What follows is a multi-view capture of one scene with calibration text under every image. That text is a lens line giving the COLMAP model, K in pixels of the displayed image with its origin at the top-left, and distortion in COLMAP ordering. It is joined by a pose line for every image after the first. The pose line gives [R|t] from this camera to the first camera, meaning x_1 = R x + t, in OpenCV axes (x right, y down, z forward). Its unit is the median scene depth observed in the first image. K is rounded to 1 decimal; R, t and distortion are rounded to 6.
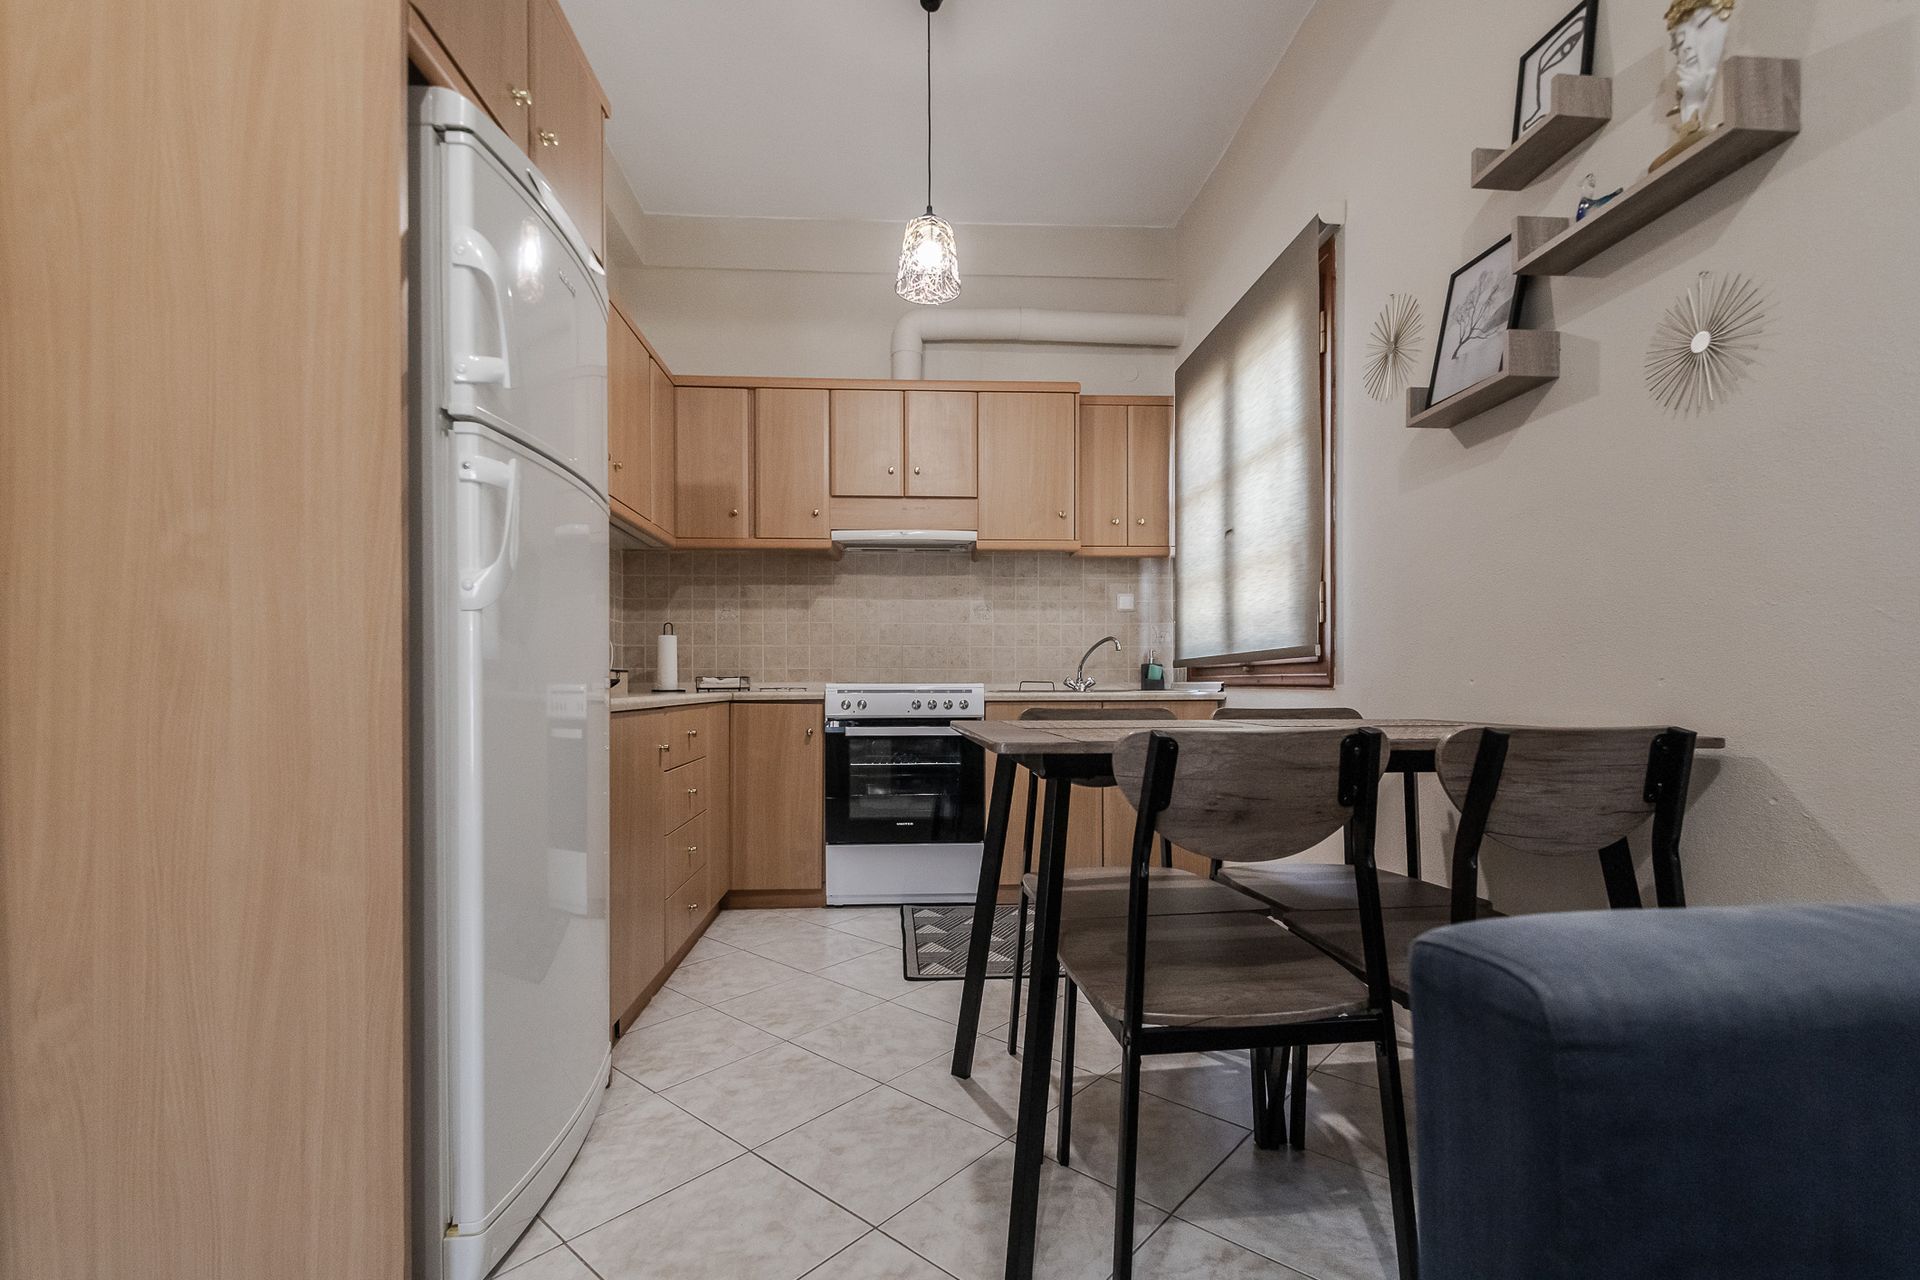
lens RADIAL K [[854.8, 0, 948.0], [0, 854.8, 694.3], [0, 0, 1]] dist [-0.013091, 0.000569]
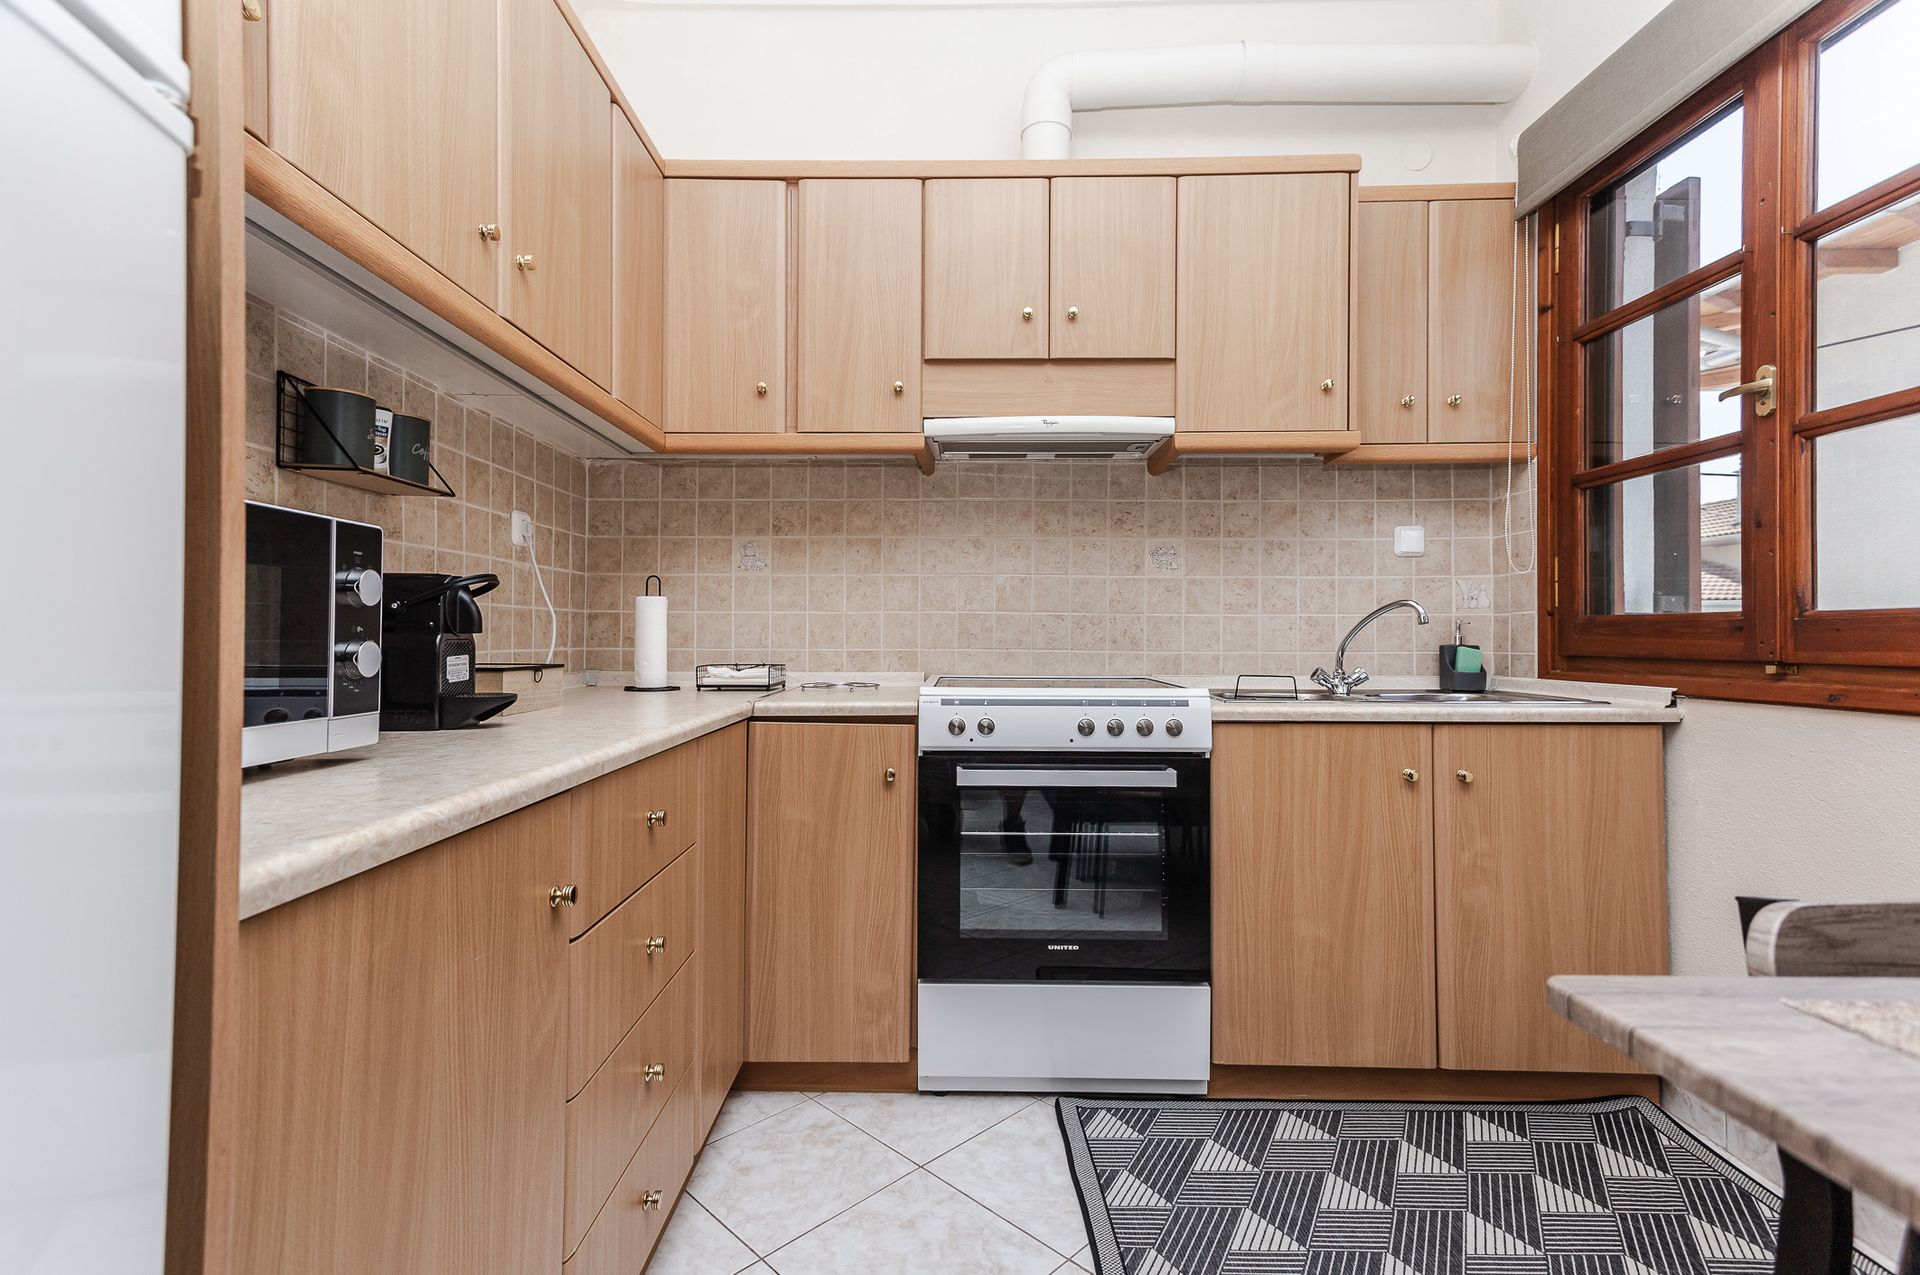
lens RADIAL K [[854.8, 0, 907.8], [0, 854.8, 620.6], [0, 0, 1]] dist [-0.013091, 0.000569]
pose [[0.995660, 0.004274, -0.092964, -0.140084], [-0.006667, 0.999654, -0.025439, -0.058000], [0.092823, 0.025949, 0.995344, 0.635114]]
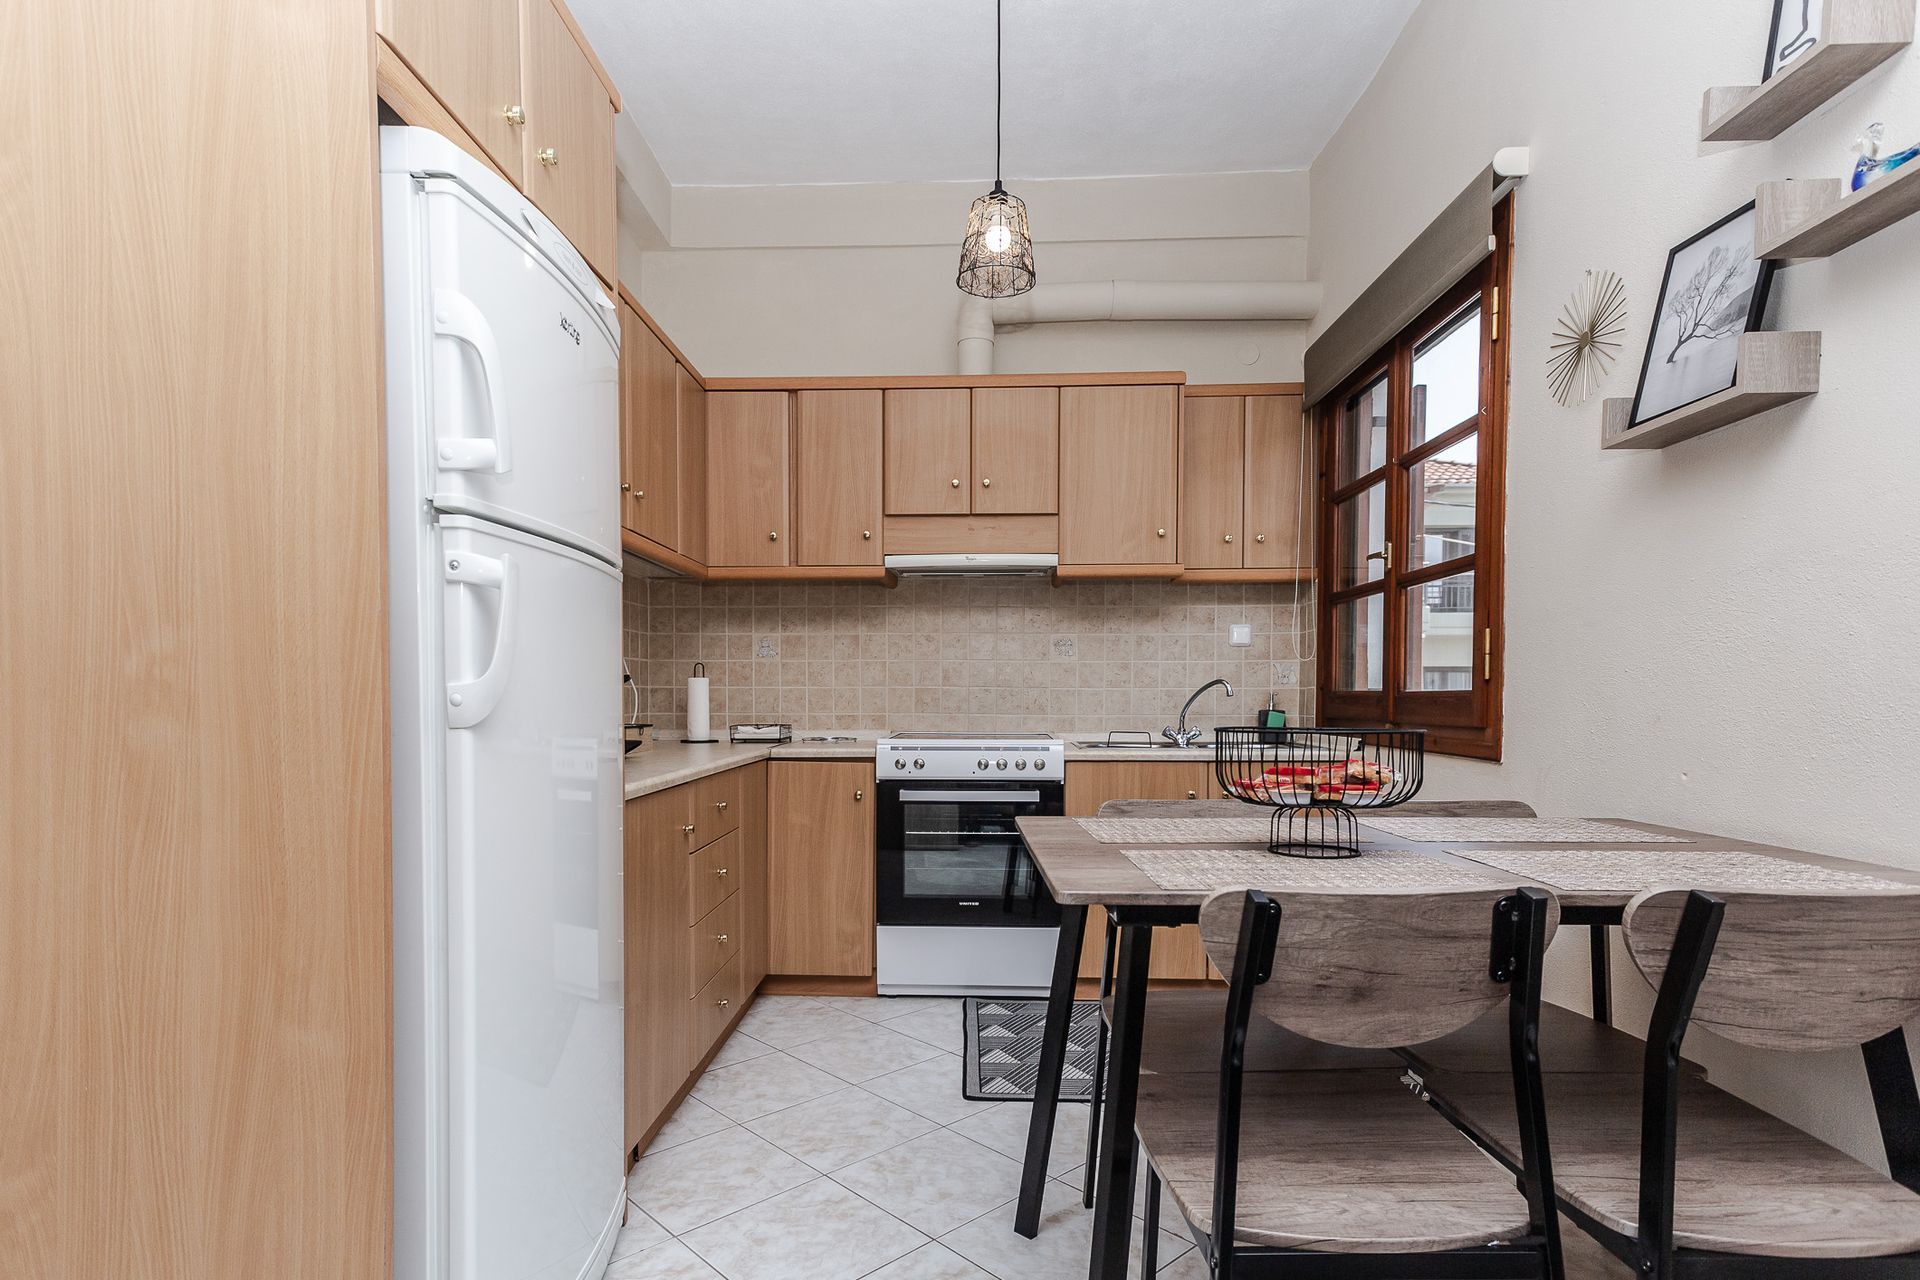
lens RADIAL K [[1002.8, 0, 930.9], [0, 1002.8, 721.8], [0, 0, 1]] dist [0.007674, 0.004215]
pose [[0.994986, 0.006752, -0.099788, 0.015416], [-0.004805, 0.999794, 0.019740, -0.069718], [0.099901, -0.019161, 0.994813, 0.006796]]
